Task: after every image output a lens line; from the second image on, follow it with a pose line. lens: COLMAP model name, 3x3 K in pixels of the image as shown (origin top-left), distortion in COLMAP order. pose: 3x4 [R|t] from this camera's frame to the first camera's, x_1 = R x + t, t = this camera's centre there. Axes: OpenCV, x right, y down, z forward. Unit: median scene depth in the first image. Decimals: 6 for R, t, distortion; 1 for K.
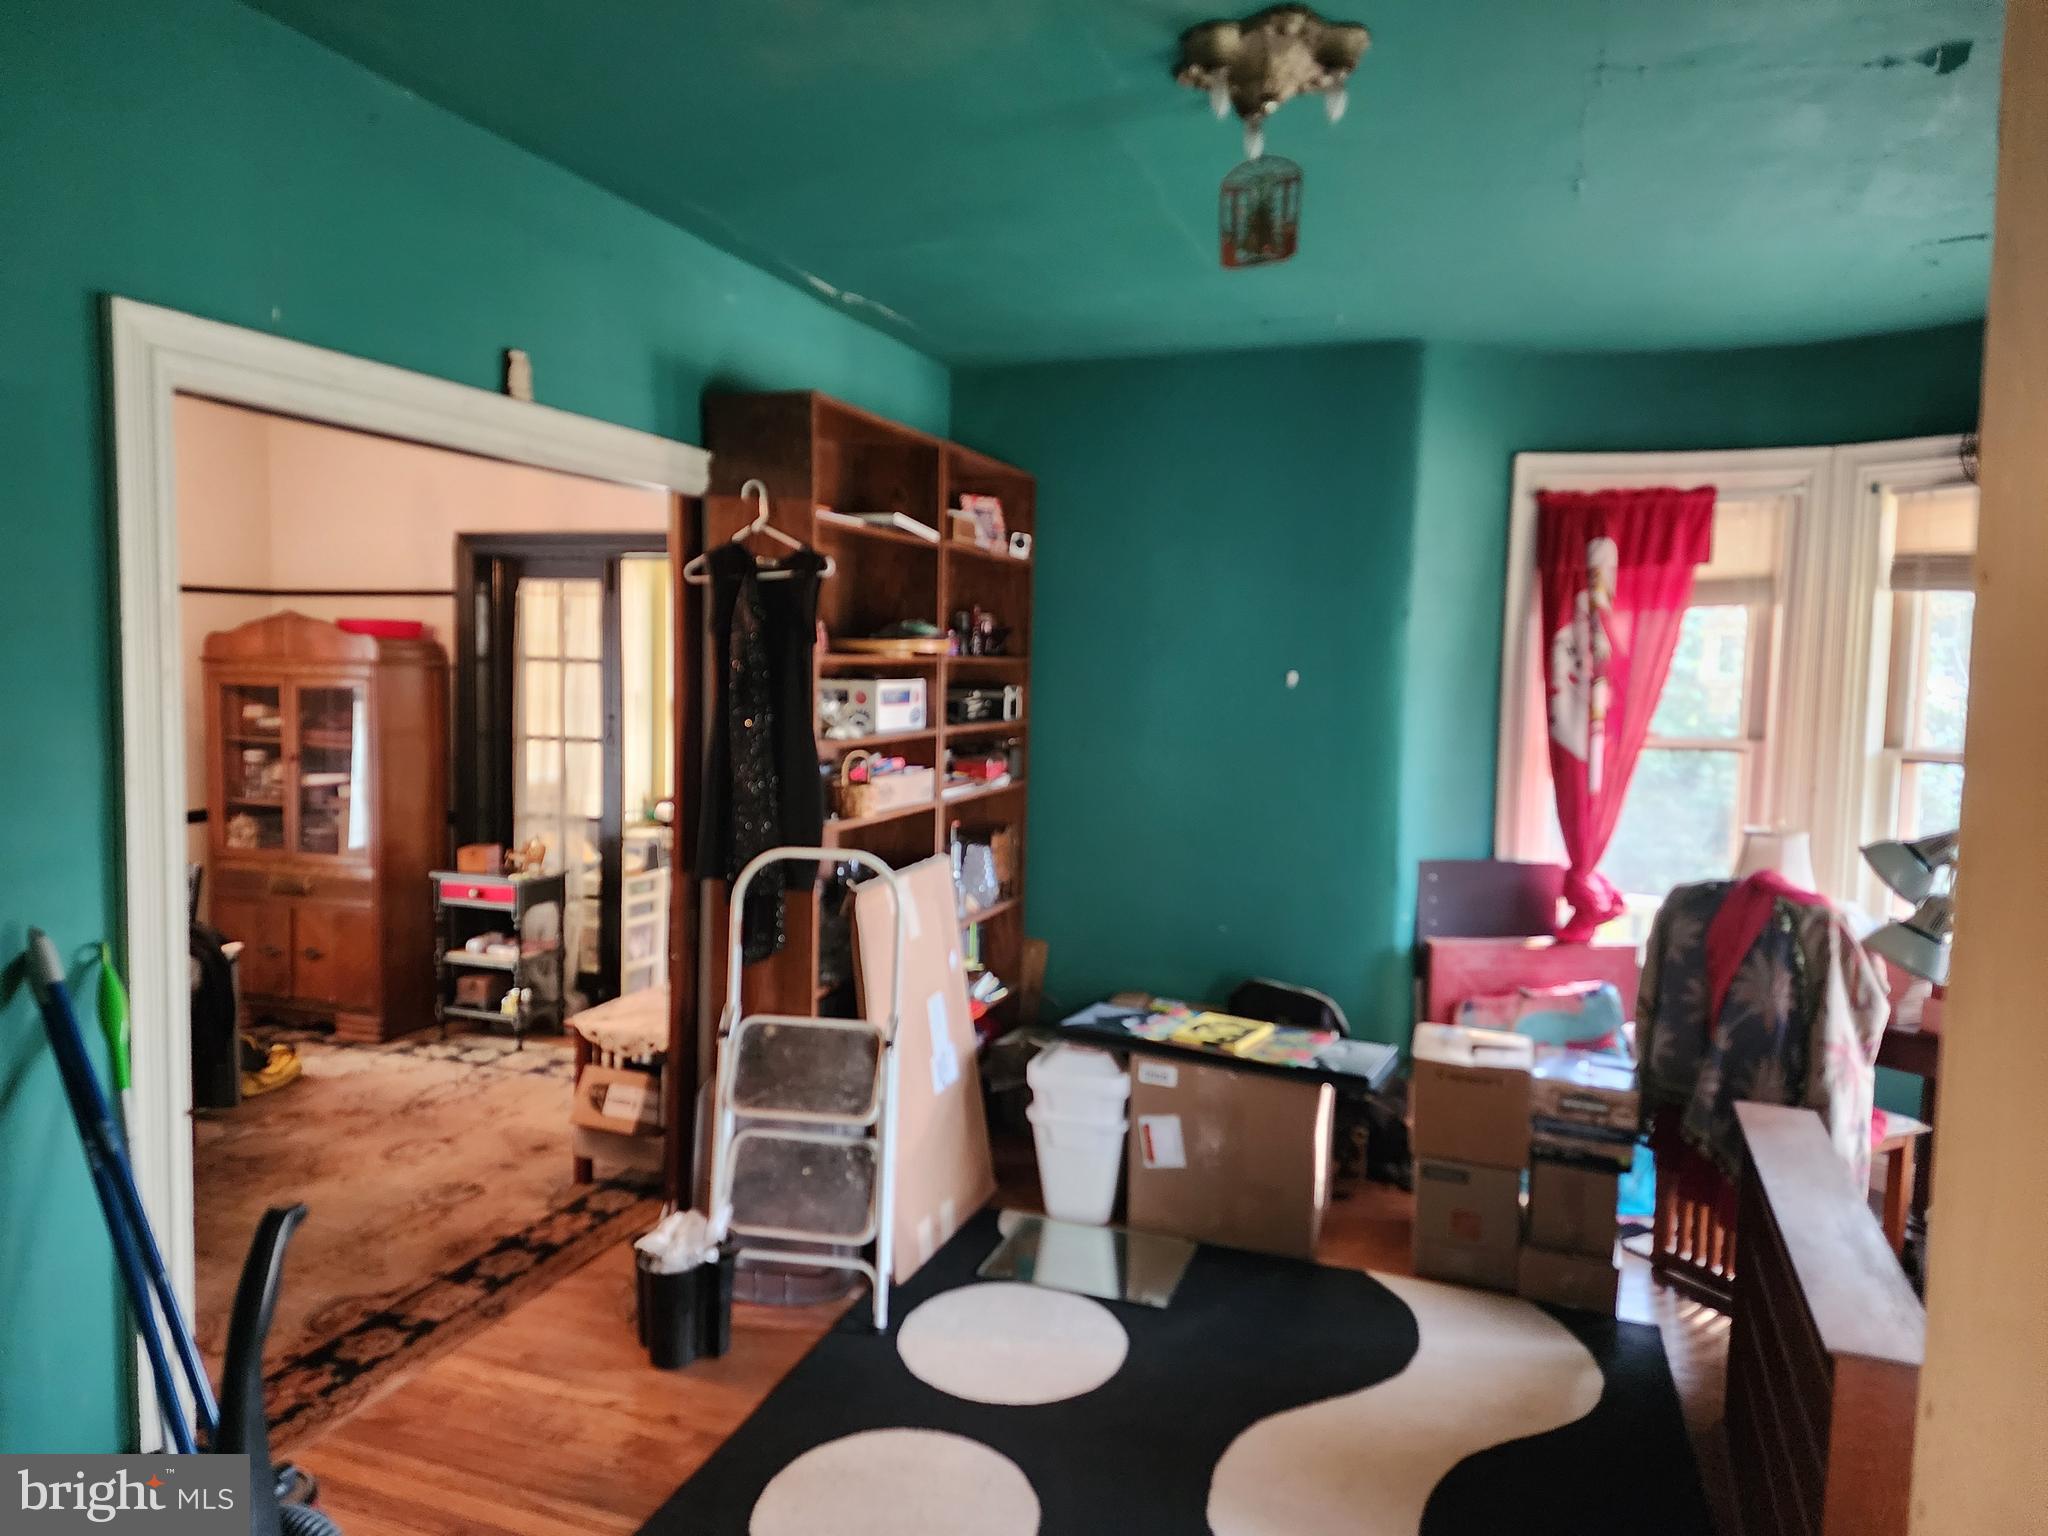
lens RADIAL K [[1388.3, 0, 1005.3], [0, 1388.3, 766.4], [0, 0, 1]] dist [0.062477, -0.048449]
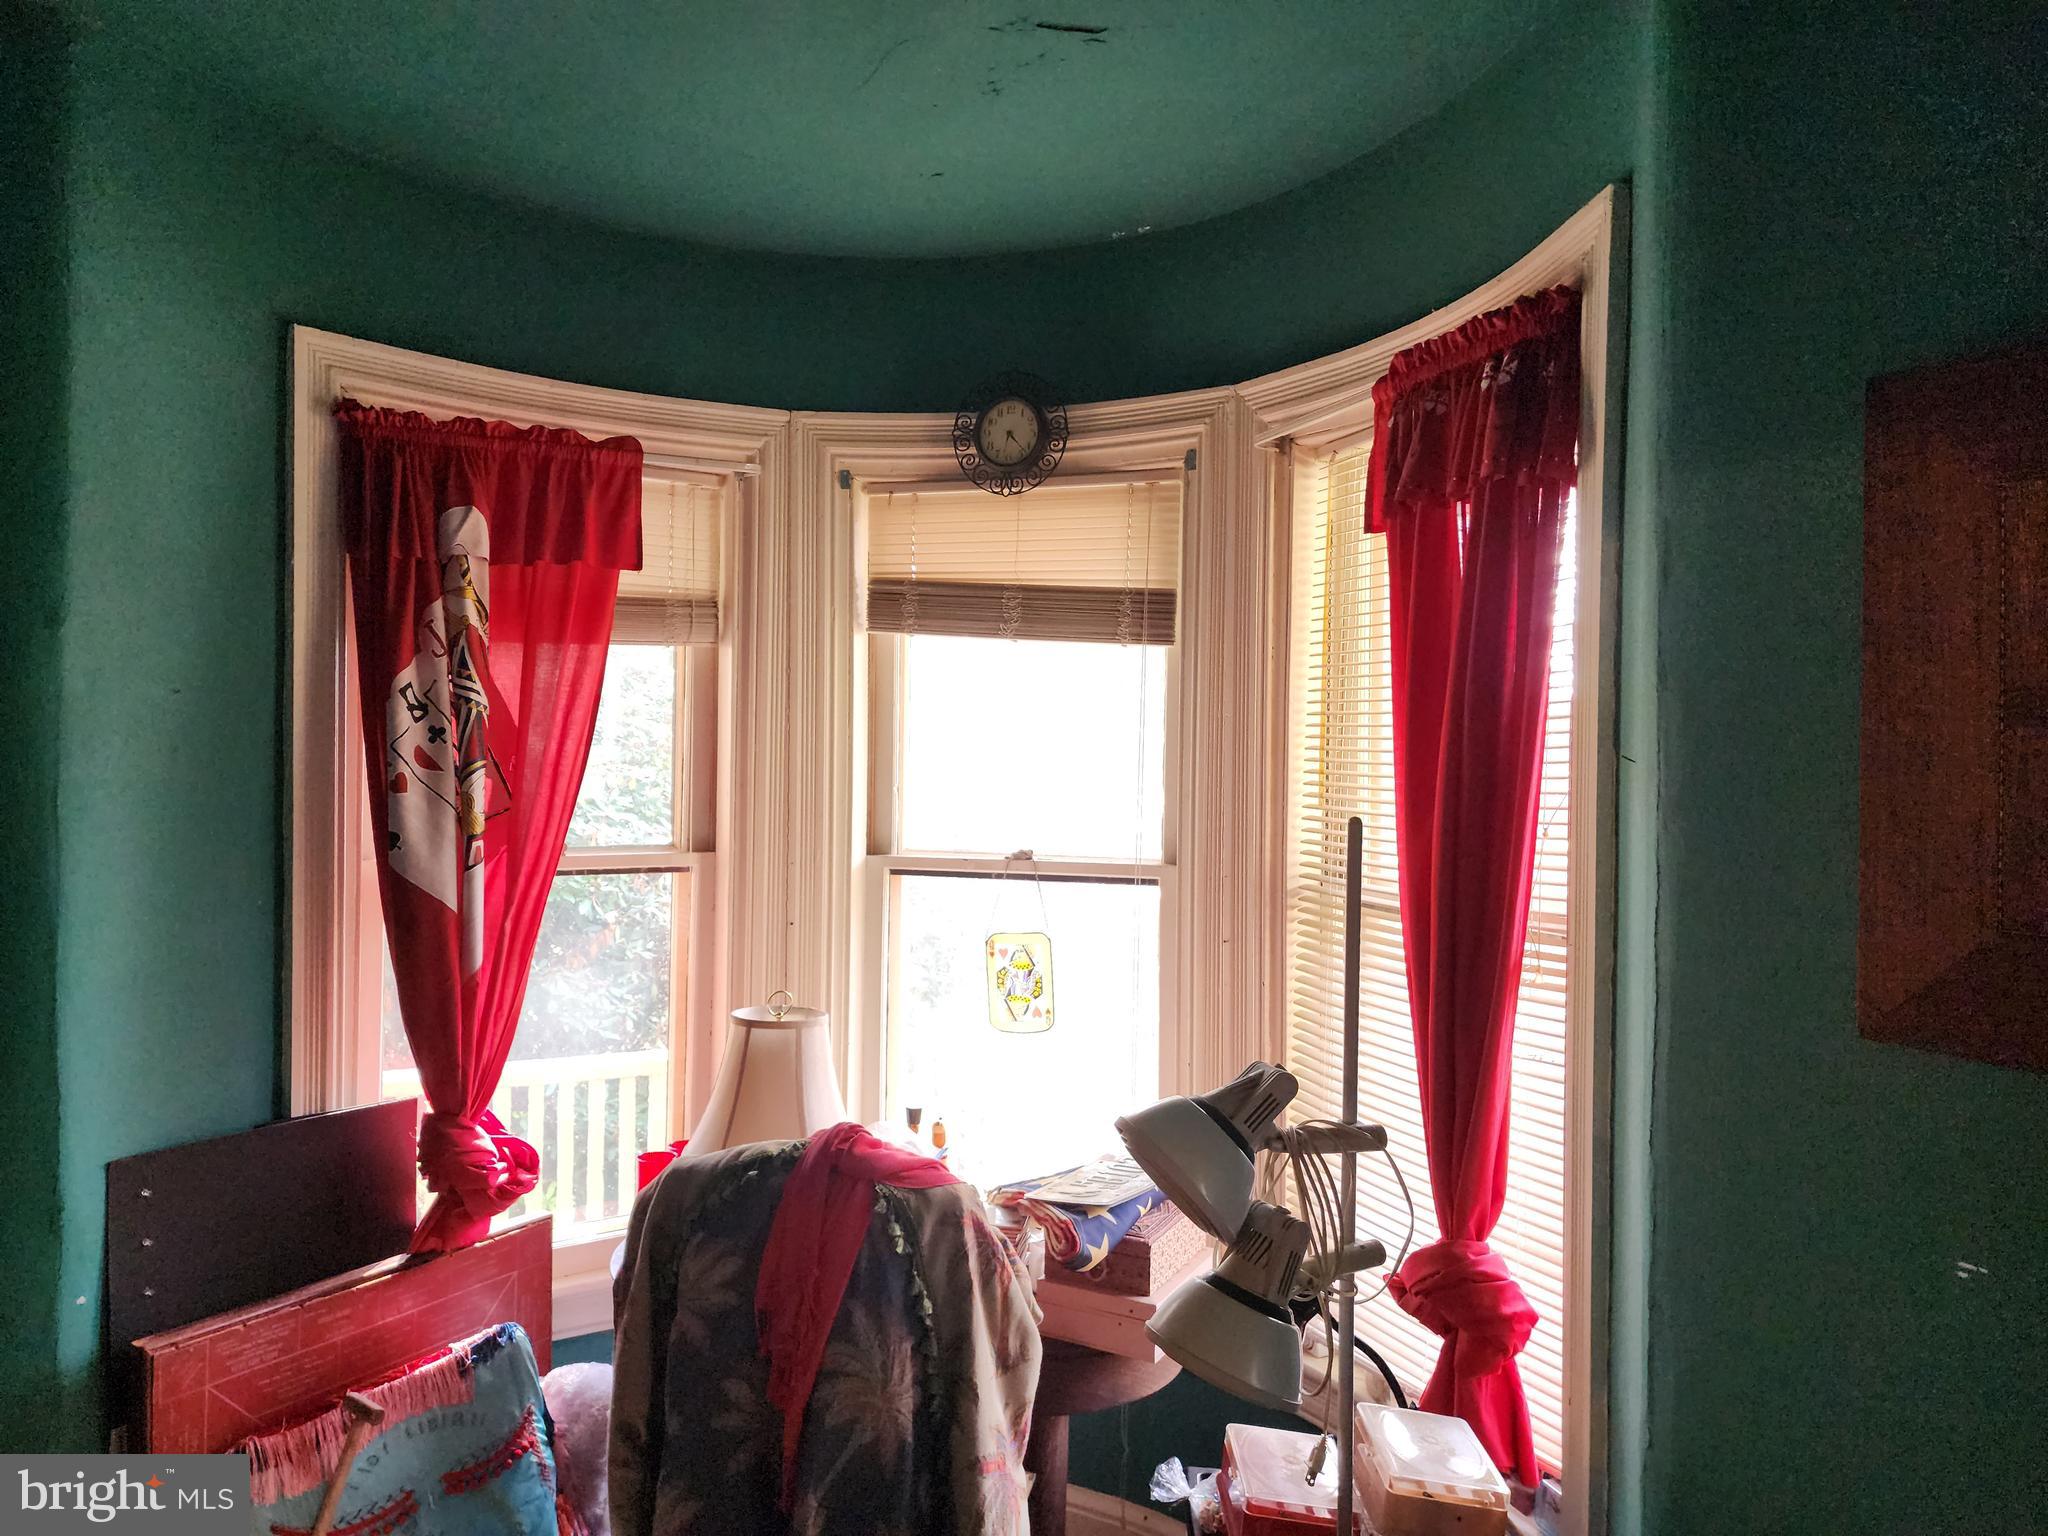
lens RADIAL K [[1388.3, 0, 1002.8], [0, 1388.3, 780.3], [0, 0, 1]] dist [0.062477, -0.048449]
pose [[0.676985, -0.025252, 0.735563, 0.161806], [0.052058, 0.998551, -0.013632, -0.036593], [-0.734153, 0.047521, 0.677319, 0.481042]]
